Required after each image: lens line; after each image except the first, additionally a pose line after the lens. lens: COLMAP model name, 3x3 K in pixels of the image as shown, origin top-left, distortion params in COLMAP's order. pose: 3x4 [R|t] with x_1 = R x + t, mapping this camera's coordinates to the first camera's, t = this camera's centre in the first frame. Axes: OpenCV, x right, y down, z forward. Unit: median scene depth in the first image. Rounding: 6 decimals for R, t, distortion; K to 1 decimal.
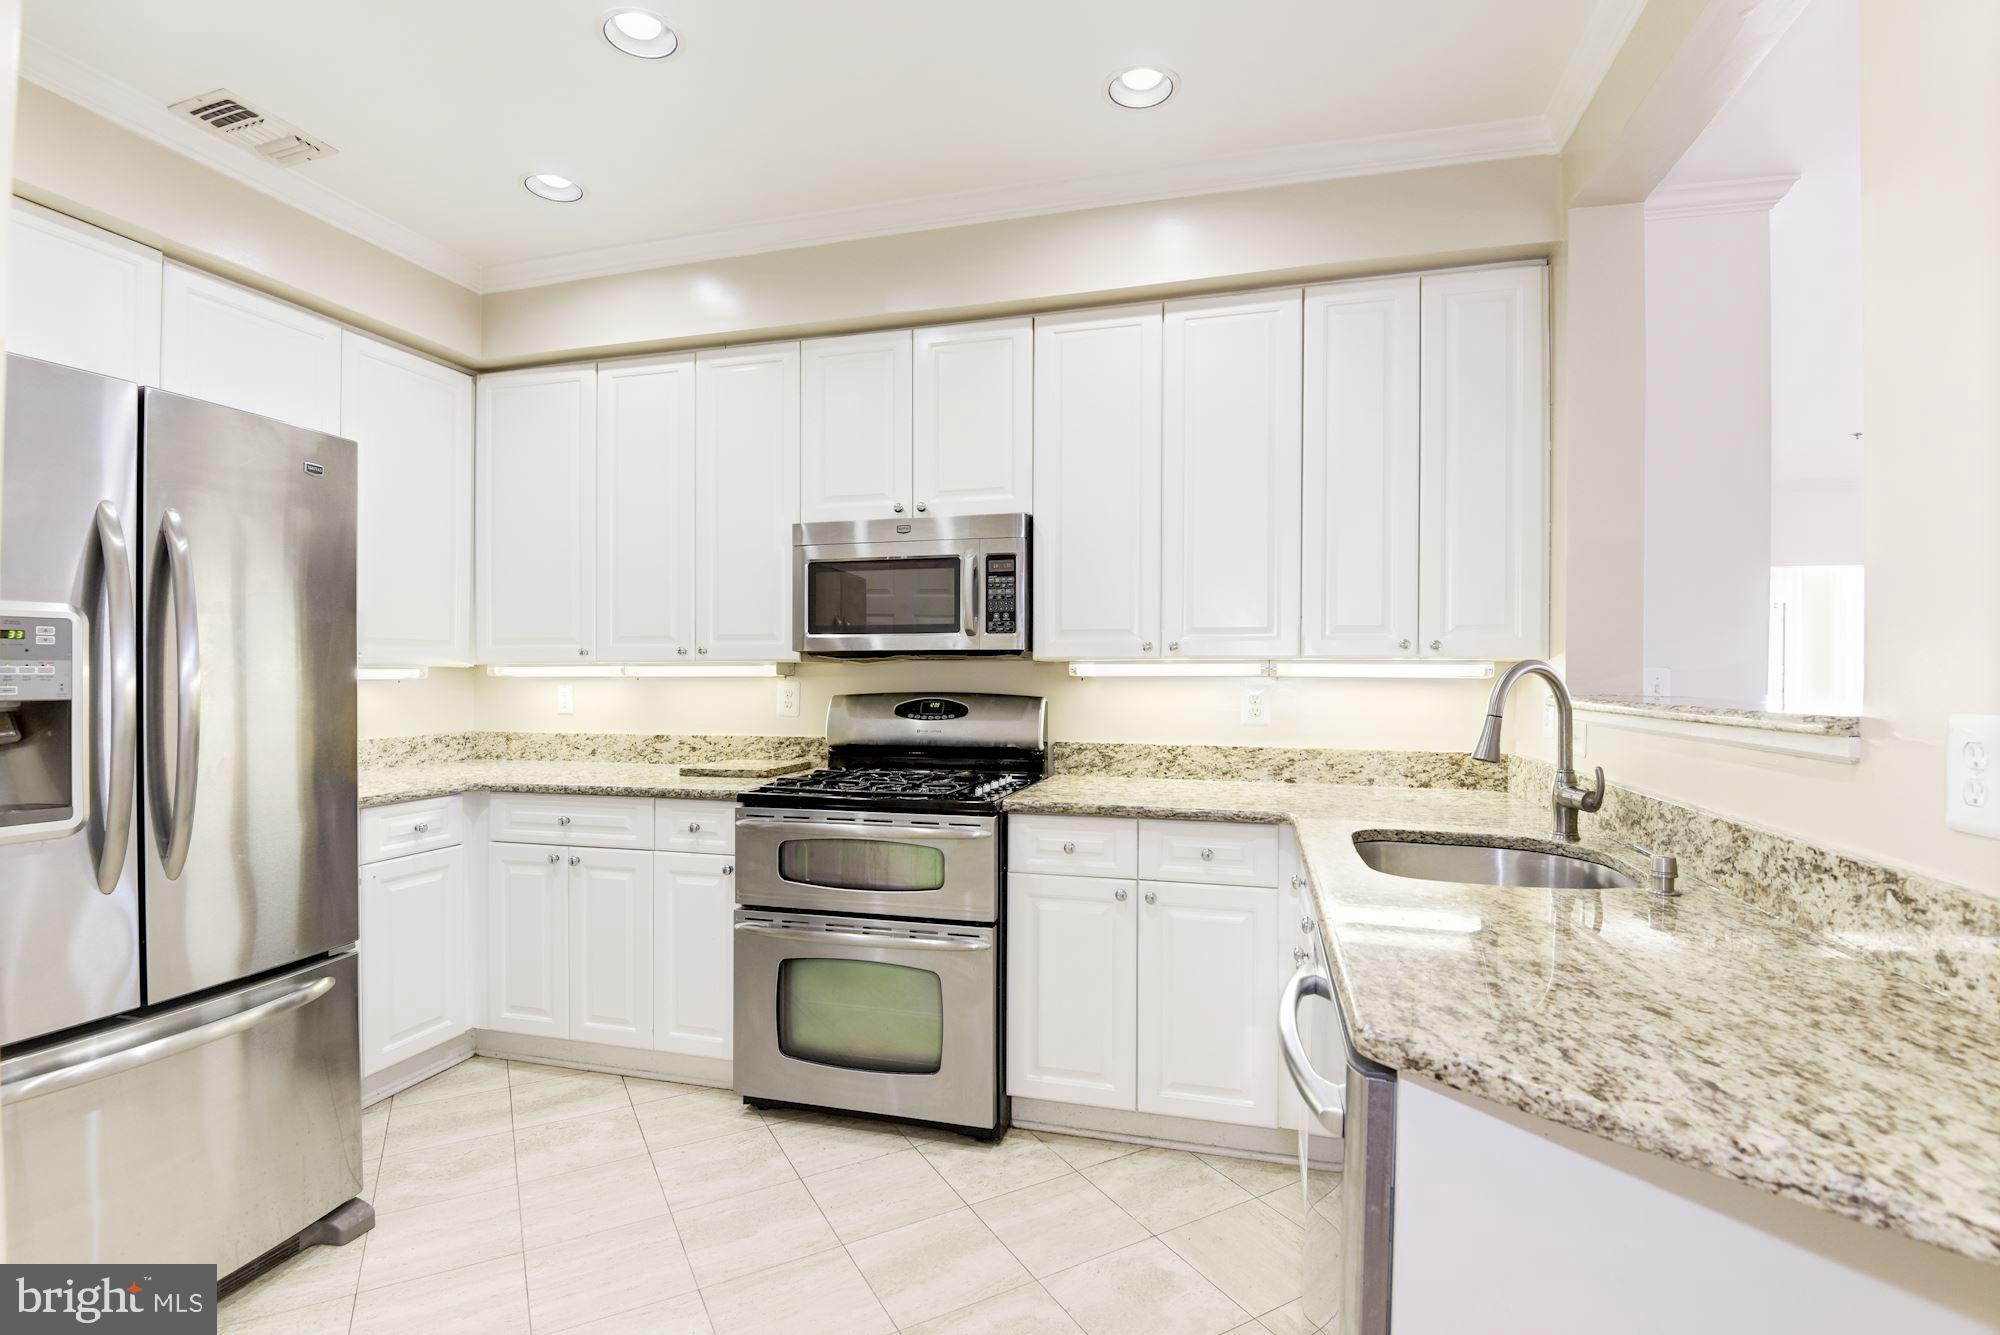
lens RADIAL K [[903.6, 0, 1023.5], [0, 903.6, 681.4], [0, 0, 1]] dist [0.003032, -0.021946]
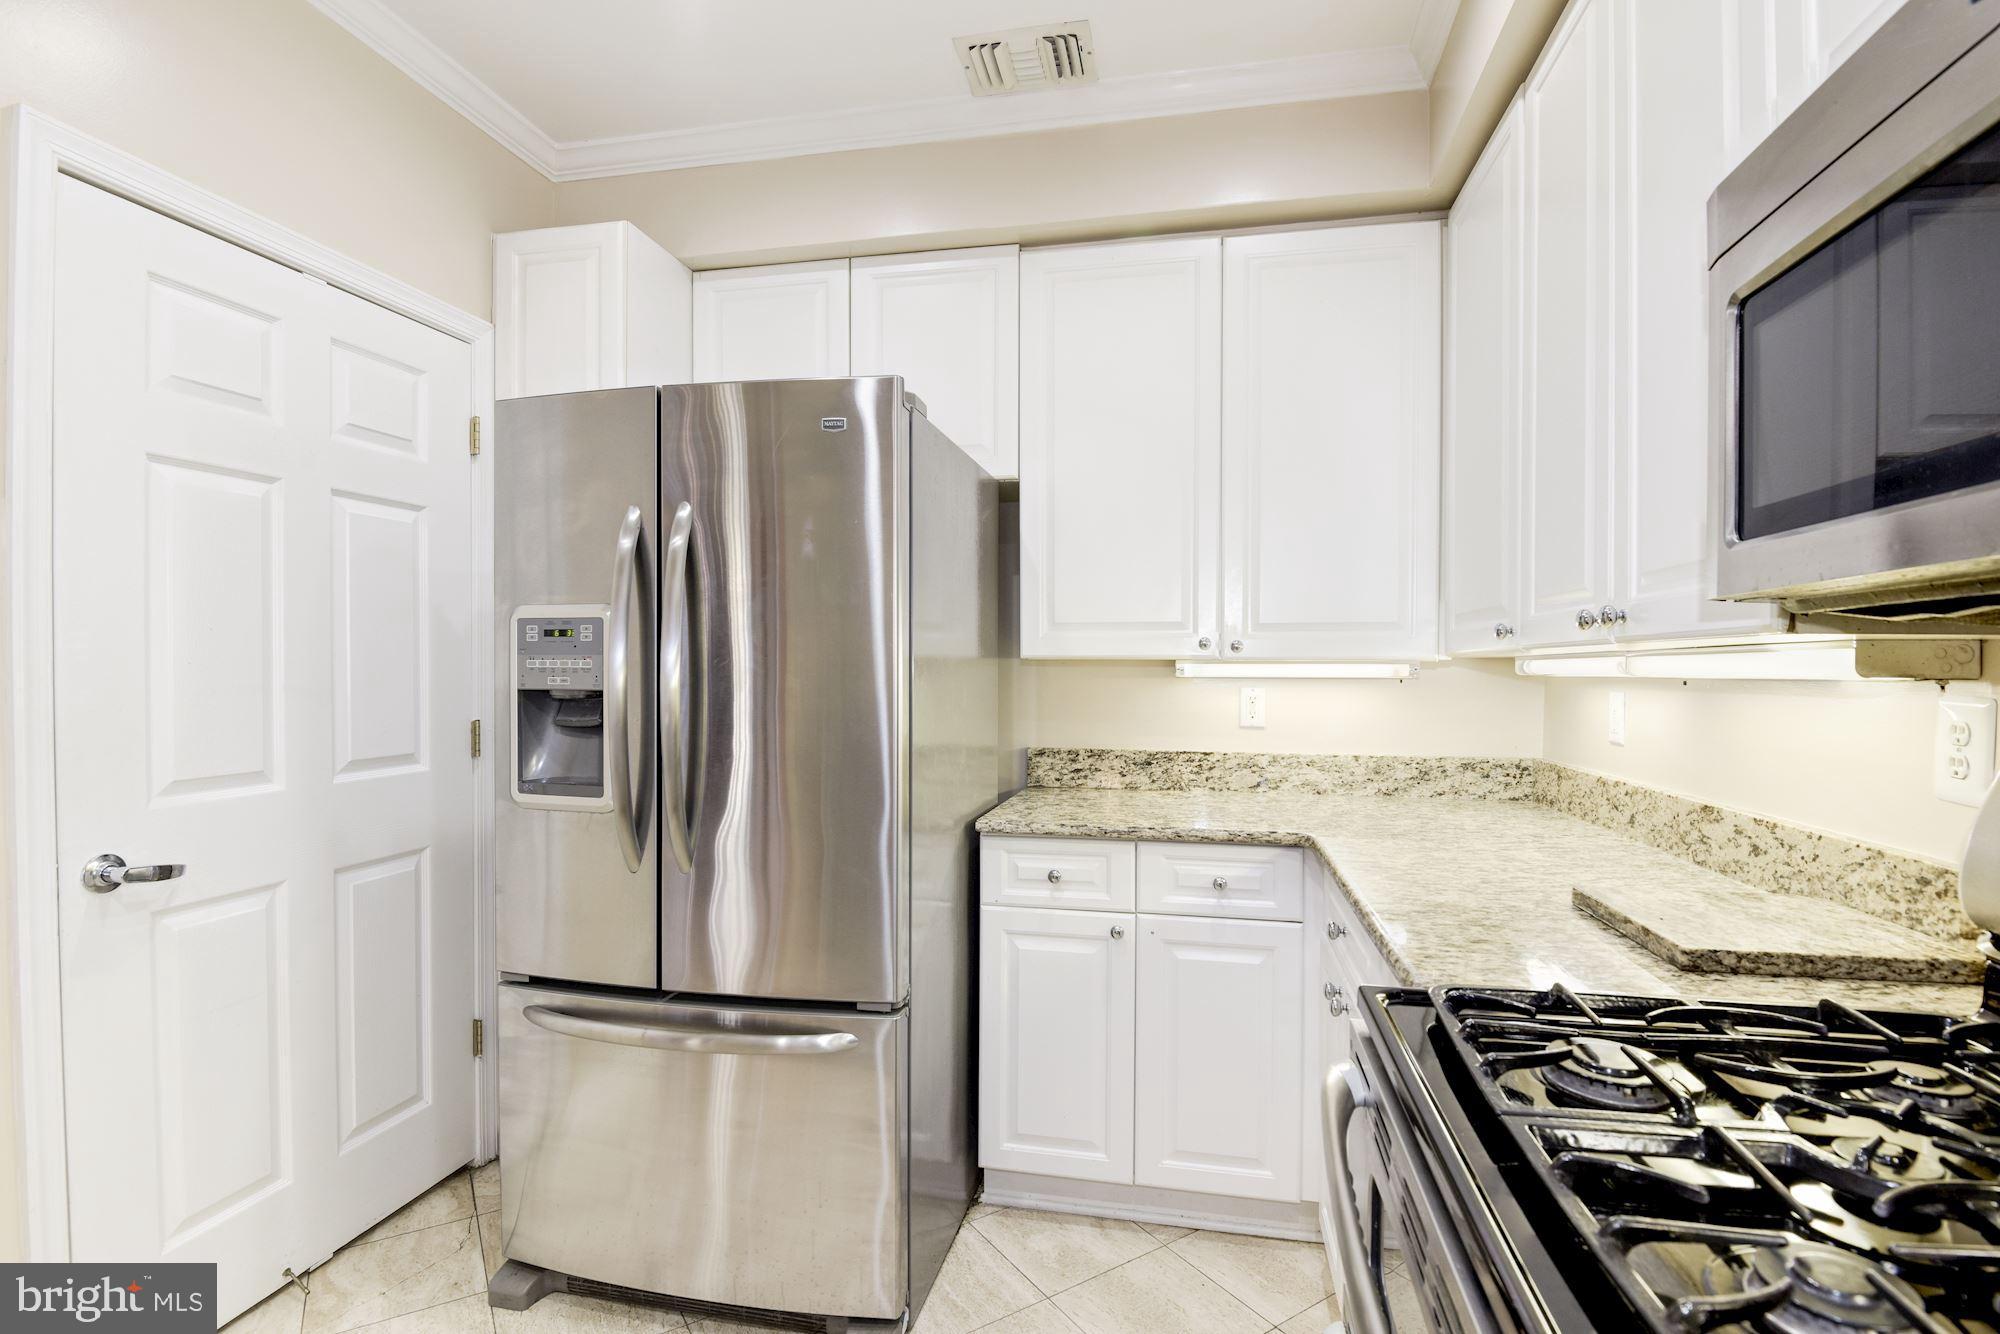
lens RADIAL K [[930.4, 0, 993.9], [0, 930.4, 674.6], [0, 0, 1]] dist [0.014249, -0.025142]
pose [[0.053607, 0.007960, -0.998530, 0.062527], [-0.013665, 0.999880, 0.007237, -0.007397], [0.998469, 0.013257, 0.053710, 0.756768]]
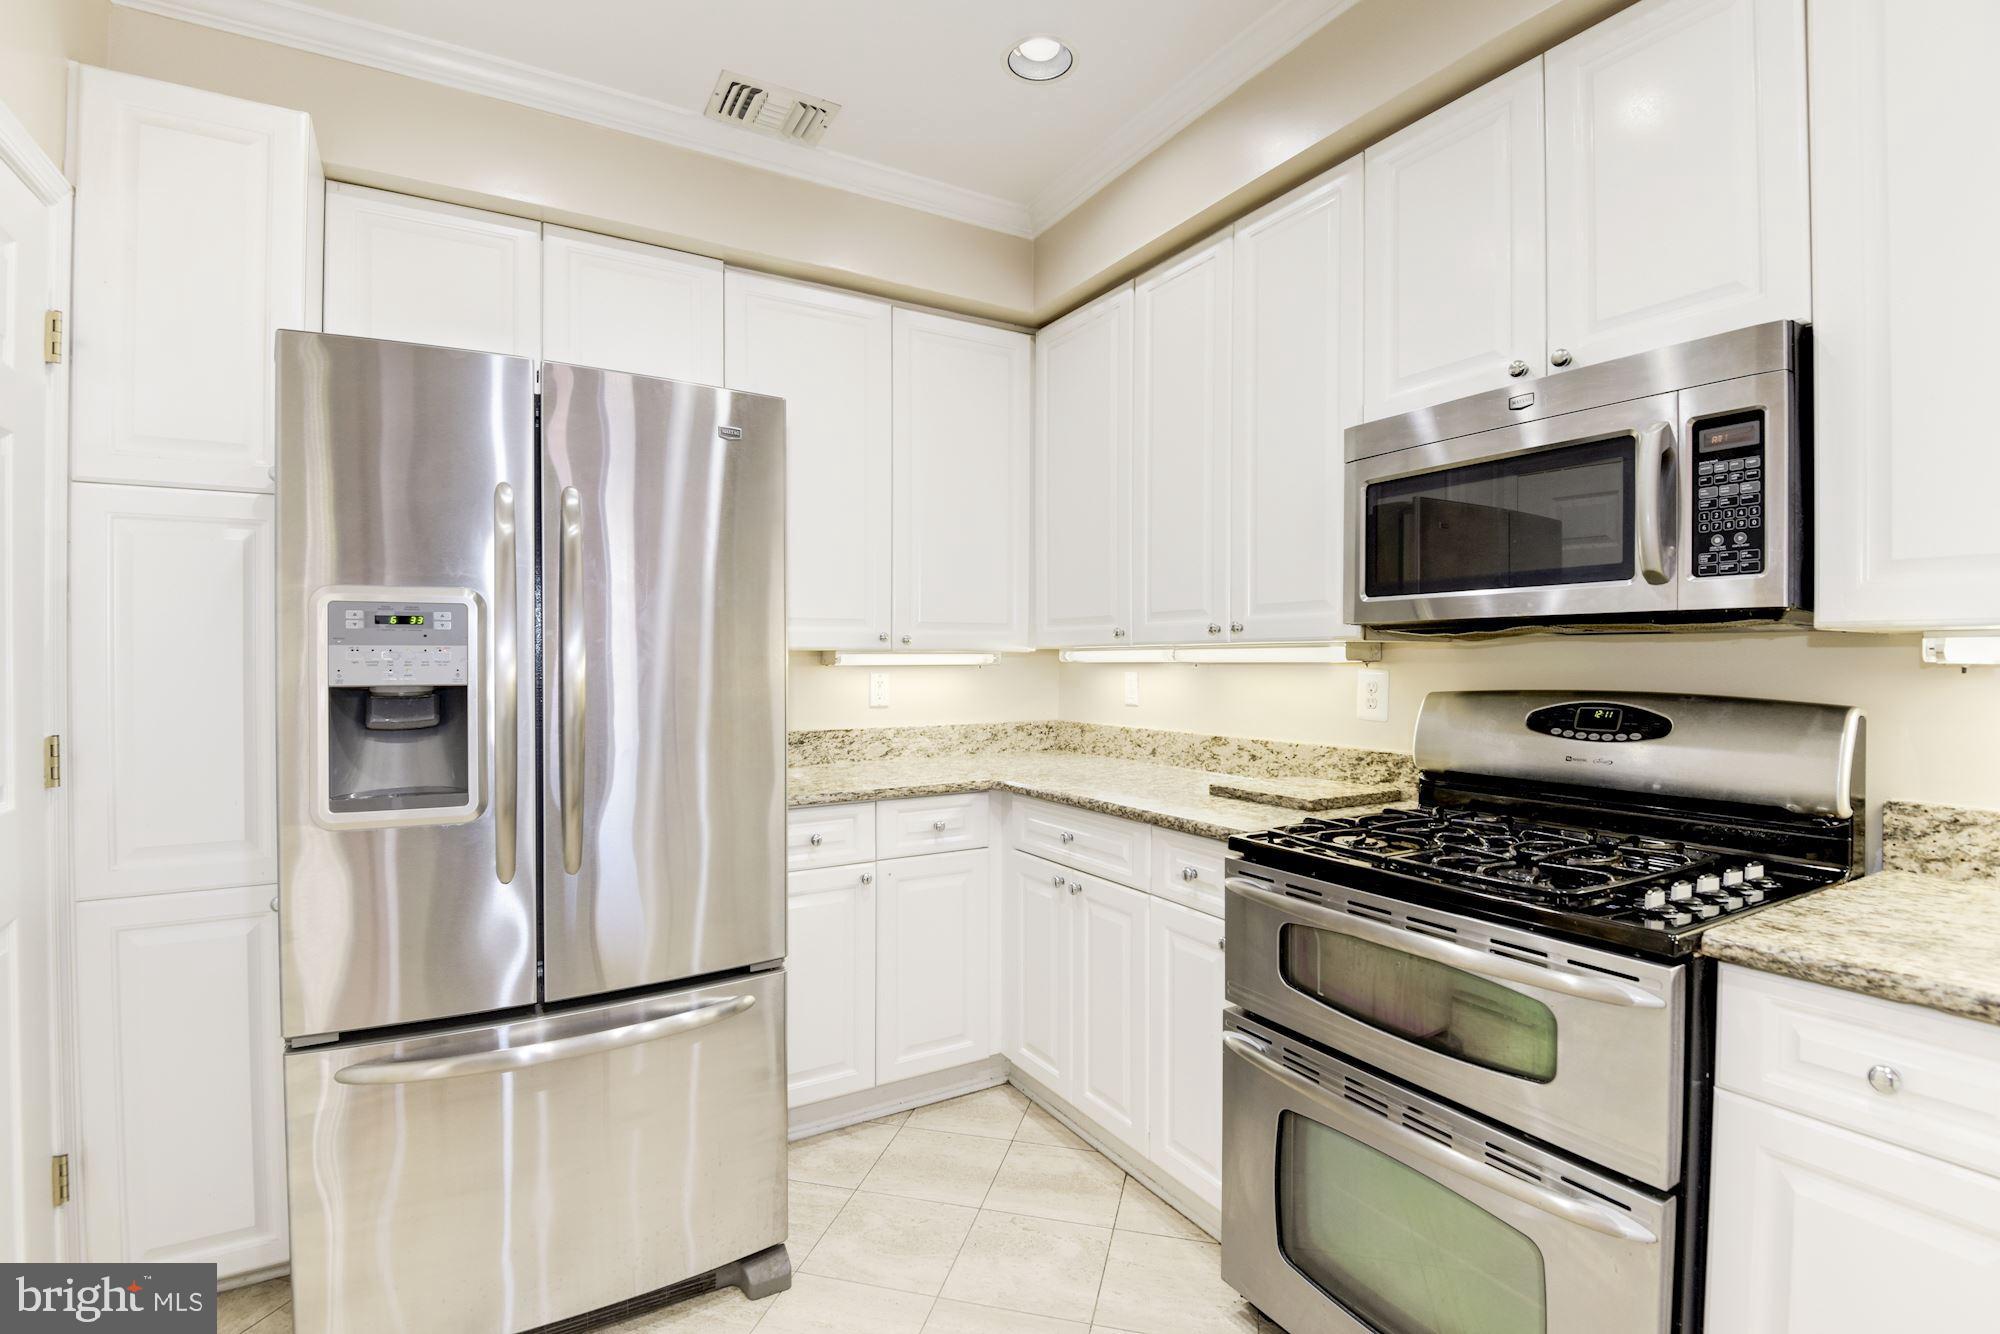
lens RADIAL K [[939.4, 0, 1006.7], [0, 939.4, 667.5], [0, 0, 1]] dist [0.015195, -0.028582]
pose [[0.713369, 0.005840, -0.700764, 0.050861], [-0.005271, 0.999982, 0.002968, -0.002871], [0.700769, 0.001577, 0.713387, 0.353469]]
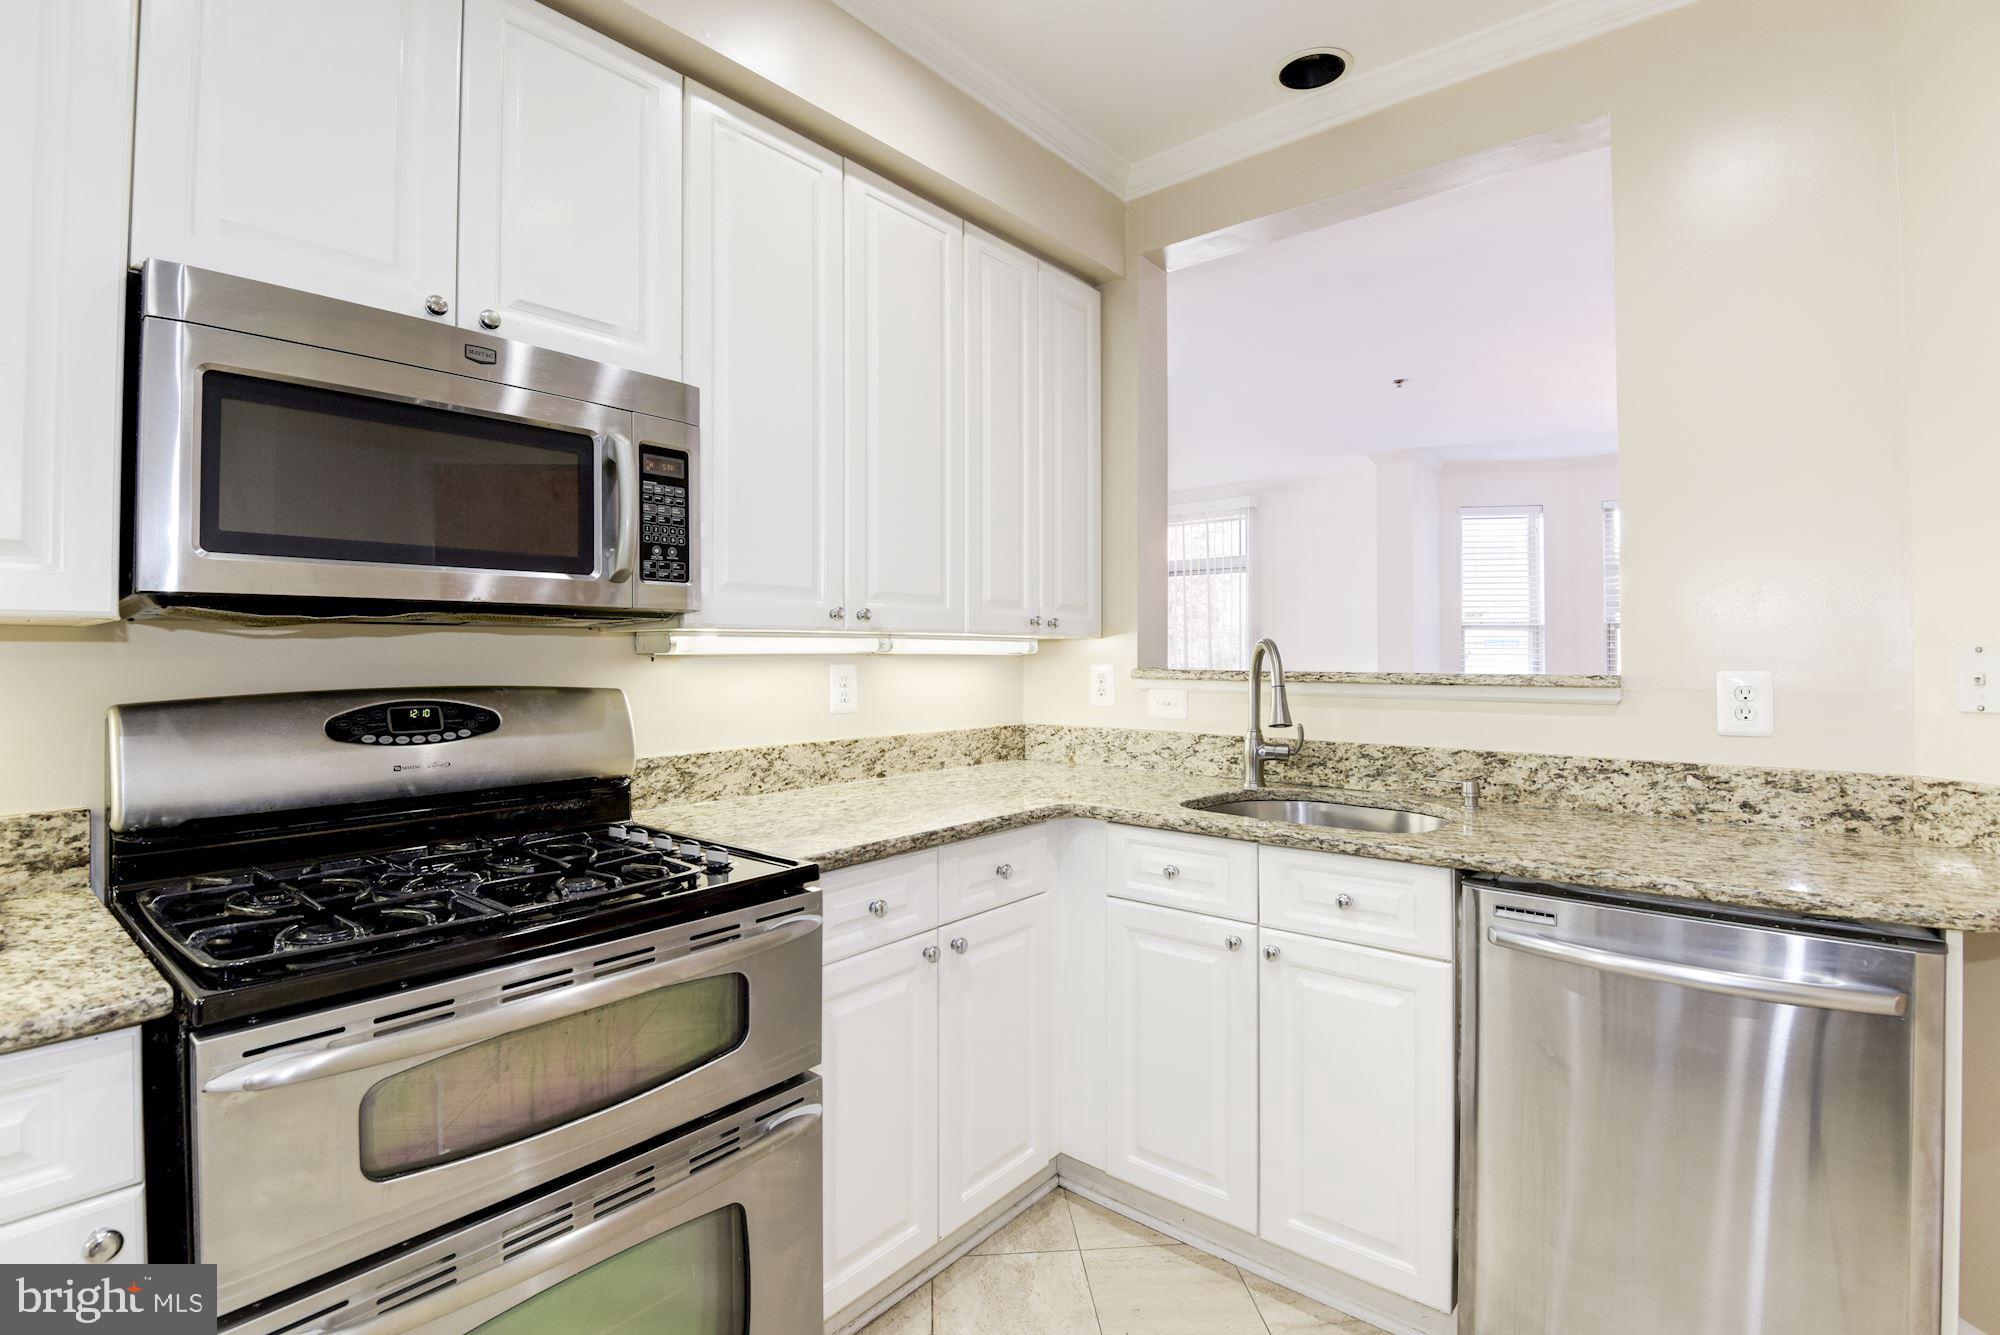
lens RADIAL K [[930.6, 0, 1001.7], [0, 930.6, 654.4], [0, 0, 1]] dist [-0.001880, -0.018777]
pose [[0.428999, -0.006168, 0.903284, -0.459725], [0.007138, 0.999969, 0.003439, -0.006665], [-0.903277, 0.004973, 0.429029, 0.528675]]
